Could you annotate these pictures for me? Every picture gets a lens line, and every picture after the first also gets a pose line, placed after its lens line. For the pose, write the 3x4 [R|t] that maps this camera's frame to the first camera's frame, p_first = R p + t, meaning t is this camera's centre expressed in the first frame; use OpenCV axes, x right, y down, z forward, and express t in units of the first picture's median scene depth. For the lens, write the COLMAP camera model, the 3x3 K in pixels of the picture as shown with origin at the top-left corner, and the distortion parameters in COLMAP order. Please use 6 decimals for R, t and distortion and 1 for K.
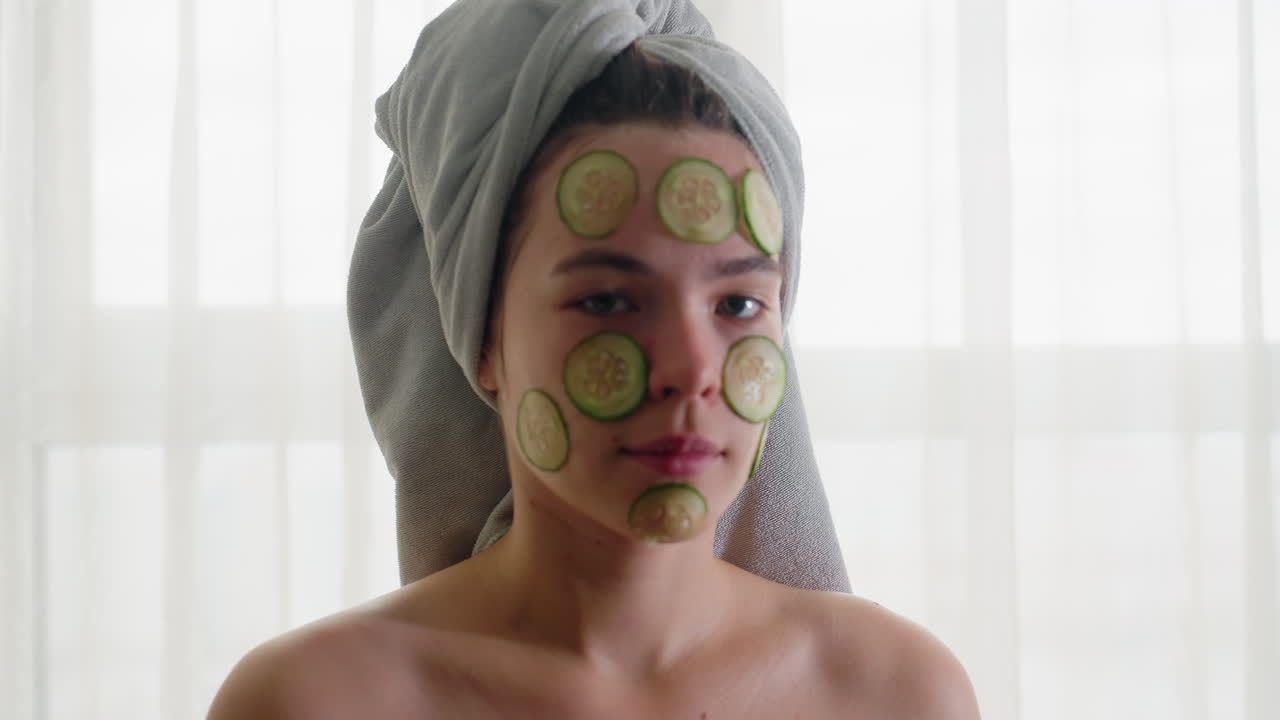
lens RADIAL K [[1889.0, 0, 640.0], [0, 1889.0, 360.0], [0, 0, 1]] dist [0.129662, -0.008438]
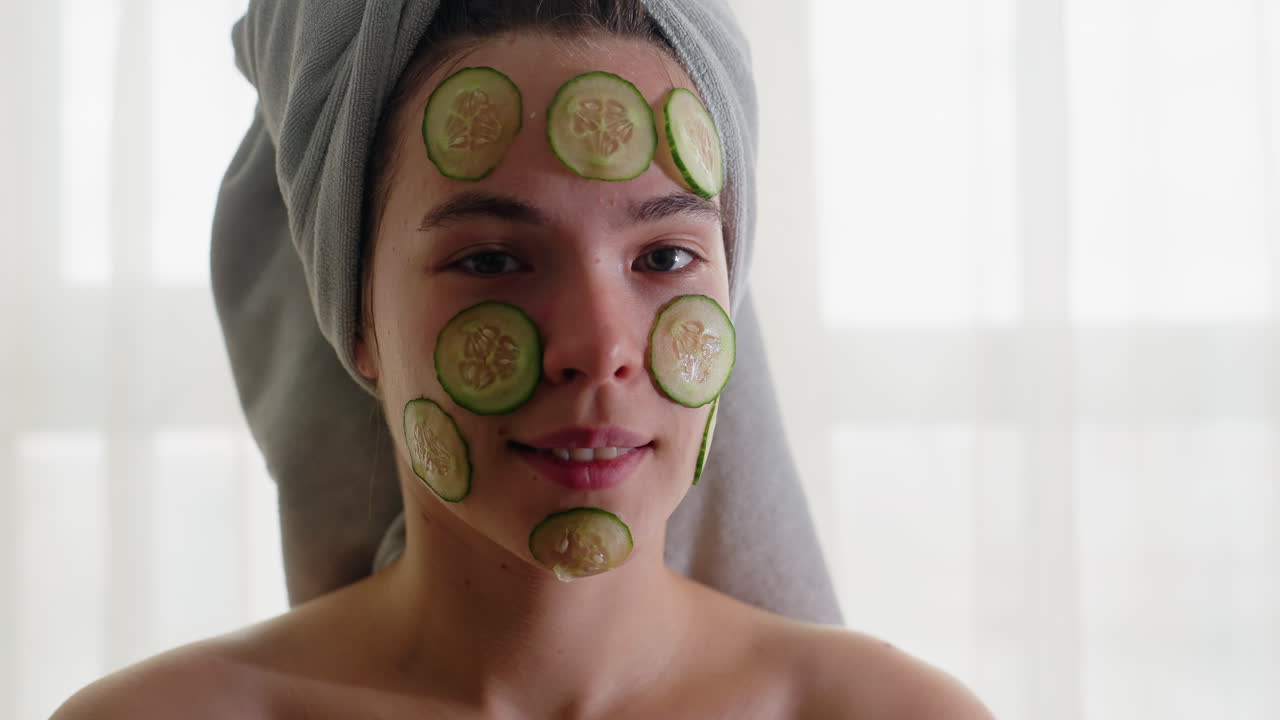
lens RADIAL K [[1889.0, 0, 640.0], [0, 1889.0, 360.0], [0, 0, 1]] dist [0.129662, -0.008438]
pose [[0.997009, -0.040321, -0.065930, 0.091666], [0.041992, 0.998826, 0.024168, -0.006230], [0.064878, -0.026865, 0.997531, 0.216479]]
